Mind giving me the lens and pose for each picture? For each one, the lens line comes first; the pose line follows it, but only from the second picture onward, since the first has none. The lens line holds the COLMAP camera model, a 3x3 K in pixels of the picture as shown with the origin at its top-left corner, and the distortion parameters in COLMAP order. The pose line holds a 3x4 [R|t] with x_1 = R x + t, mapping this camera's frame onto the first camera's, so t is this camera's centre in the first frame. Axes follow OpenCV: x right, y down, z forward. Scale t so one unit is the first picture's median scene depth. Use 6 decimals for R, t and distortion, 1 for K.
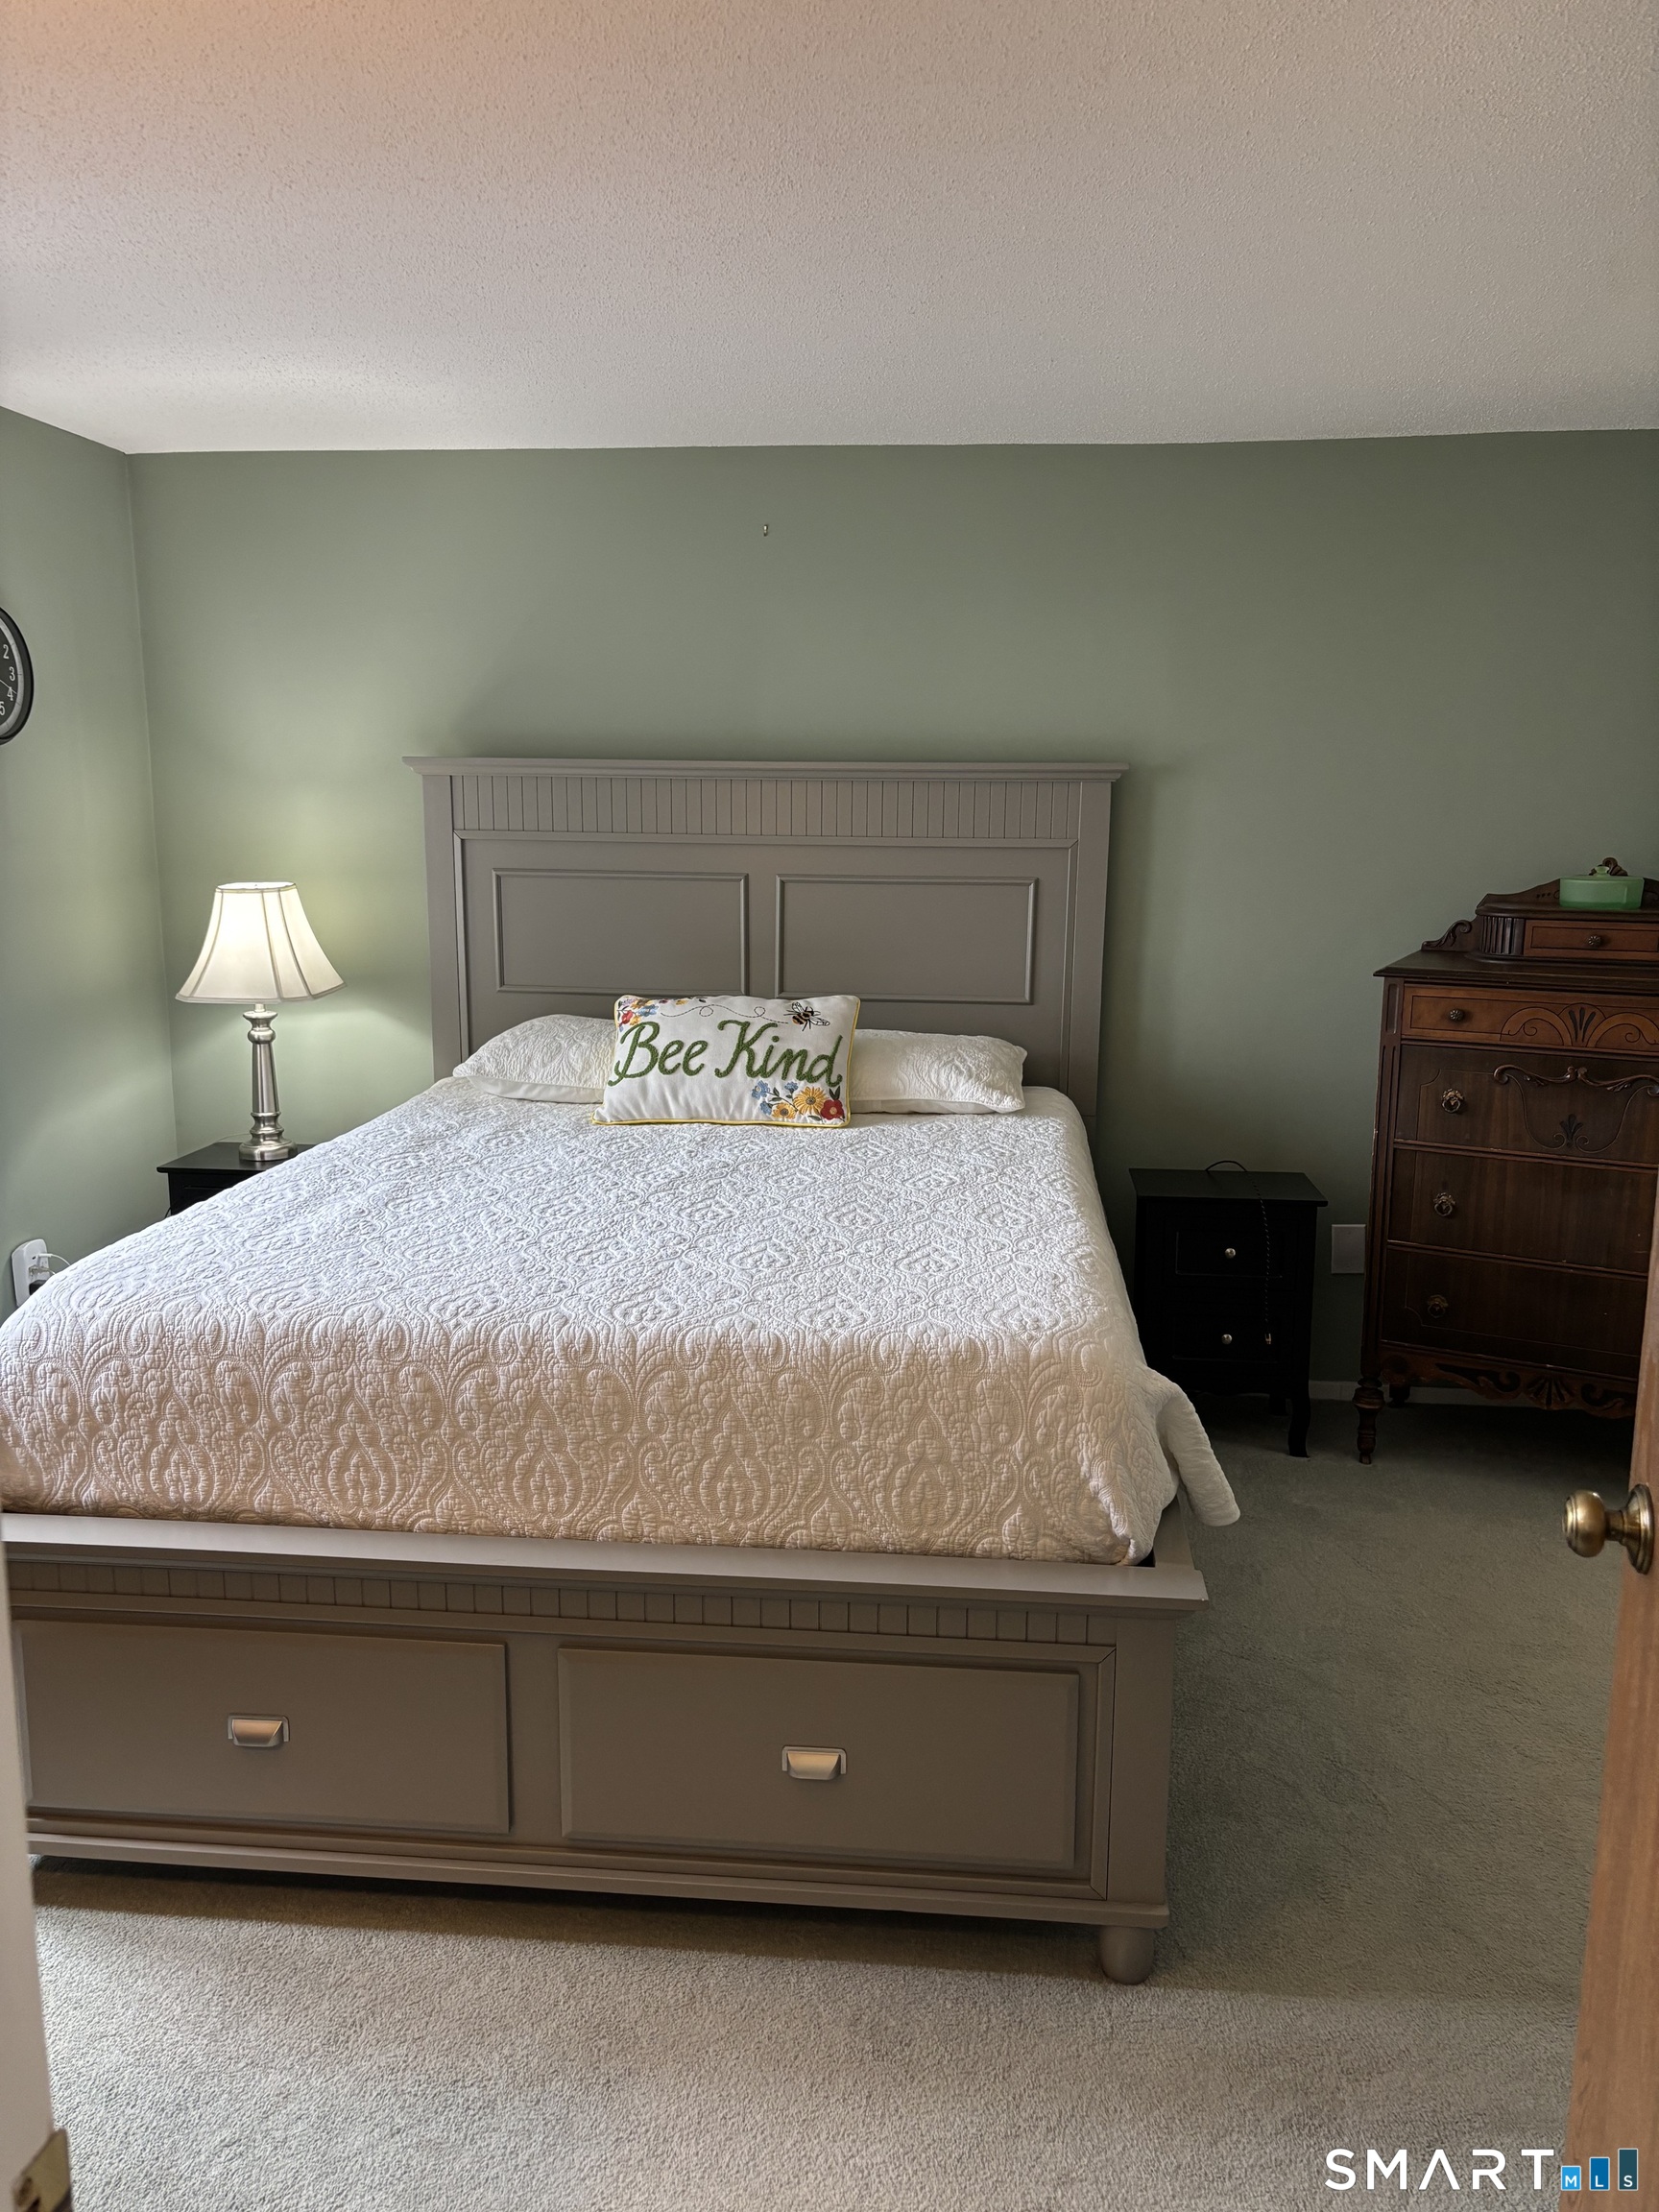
lens RADIAL K [[1652.5, 0, 838.6], [0, 1652.5, 1126.1], [0, 0, 1]] dist [0.047742, -0.064864]
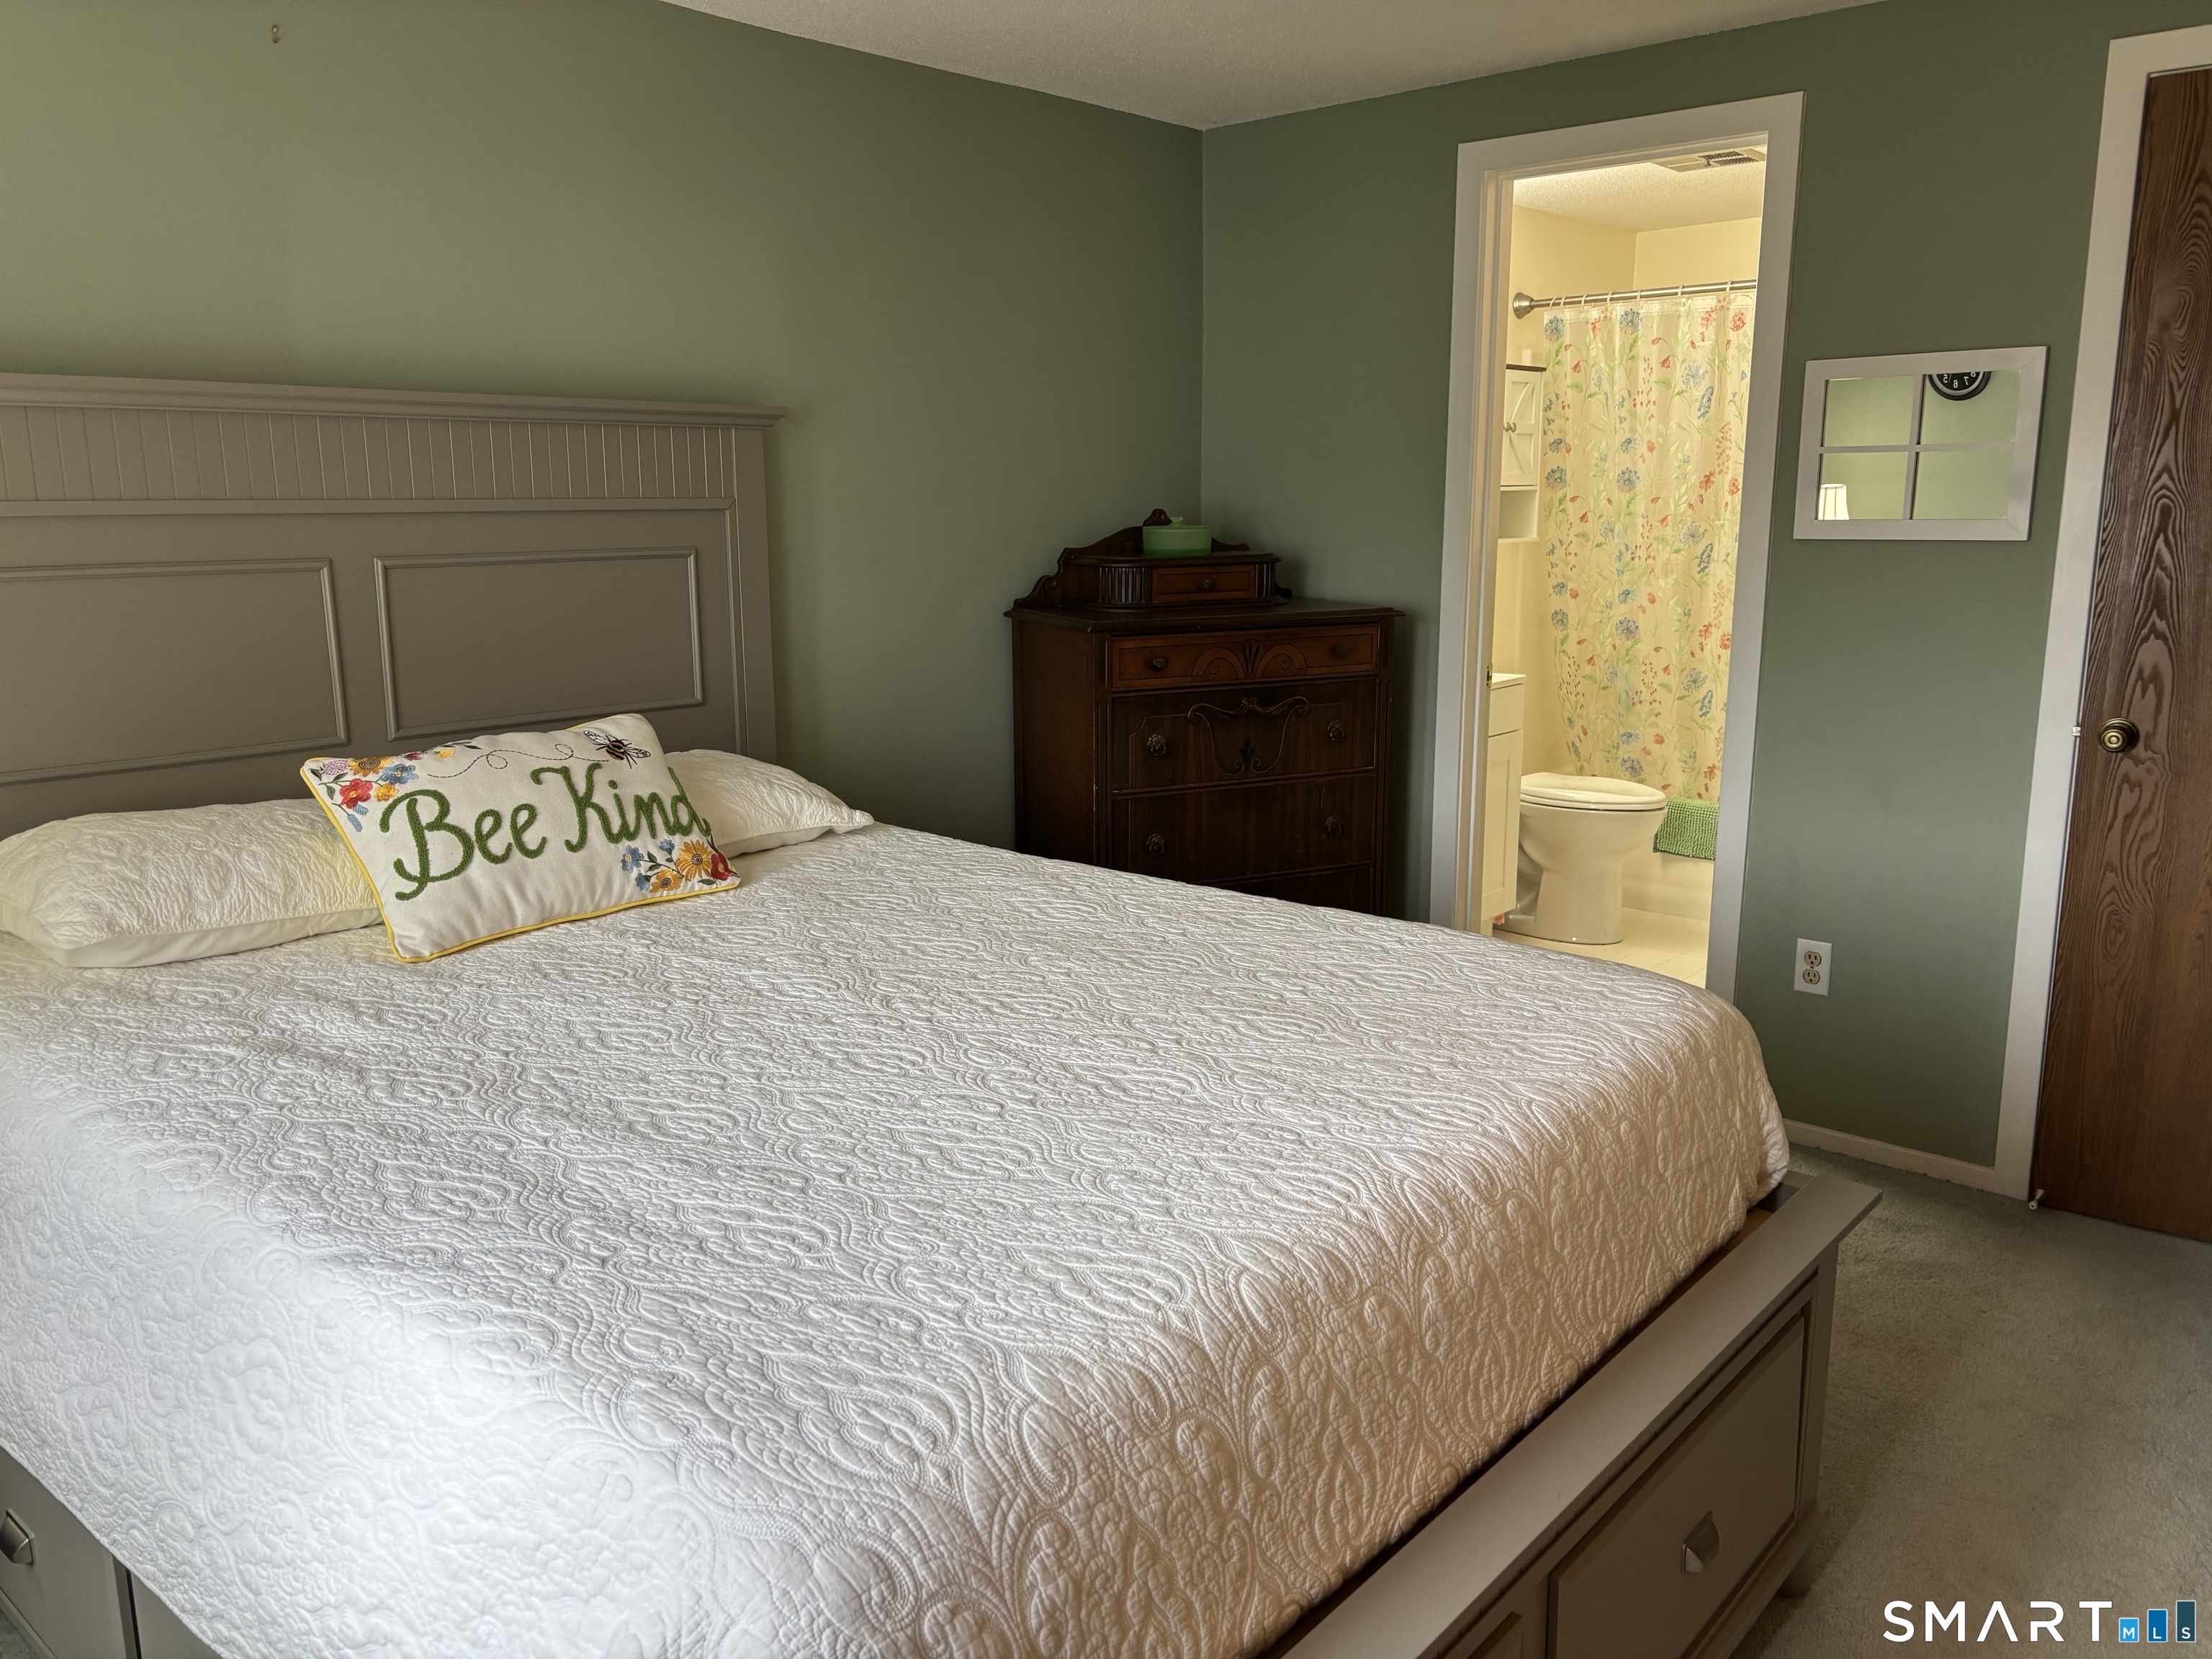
lens RADIAL K [[1667.9, 0, 1106.0], [0, 1667.9, 829.5], [0, 0, 1]] dist [0.004399, -0.012695]
pose [[0.576756, -0.173139, 0.798358, -0.491236], [0.161999, 0.982114, 0.095957, -0.068920], [-0.800693, 0.073989, 0.594488, 0.417009]]
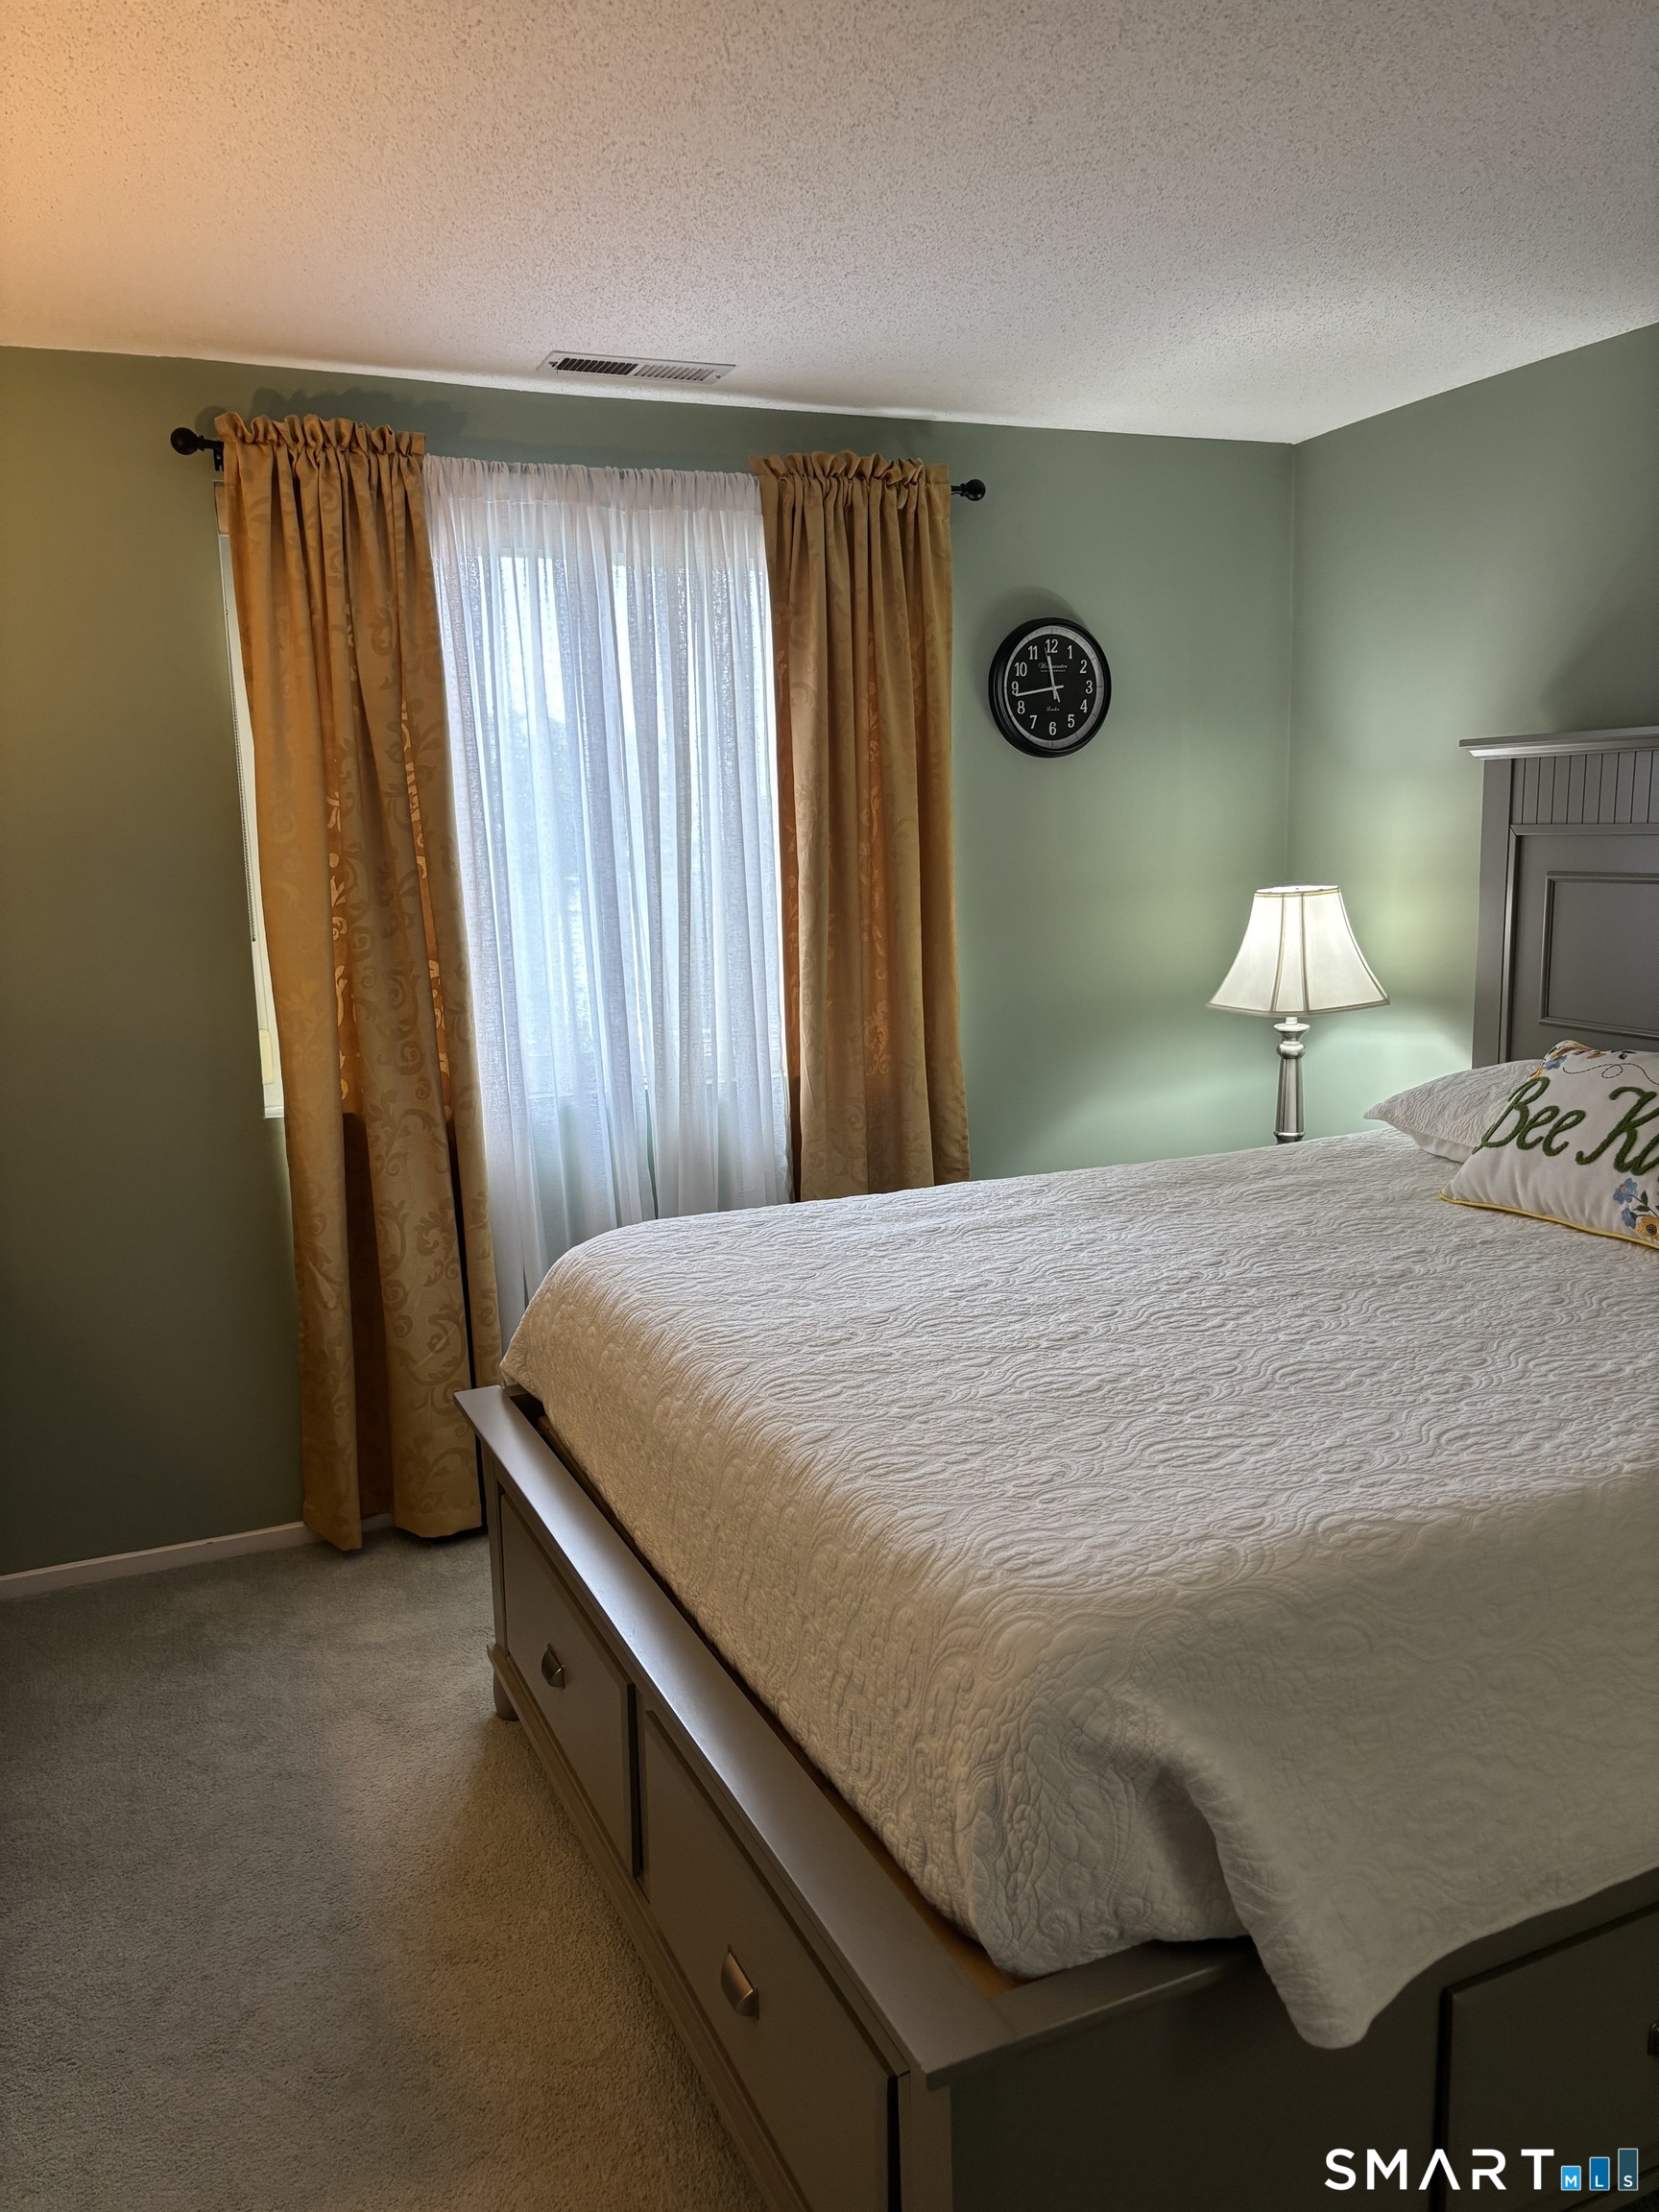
lens RADIAL K [[1688.6, 0, 831.7], [0, 1688.6, 1038.6], [0, 0, 1]] dist [0.002320, 0.003320]
pose [[0.494891, 0.091275, -0.864148, 0.390027], [-0.139509, 0.989914, 0.024663, -0.055823], [0.857683, 0.108351, 0.502633, 0.354389]]
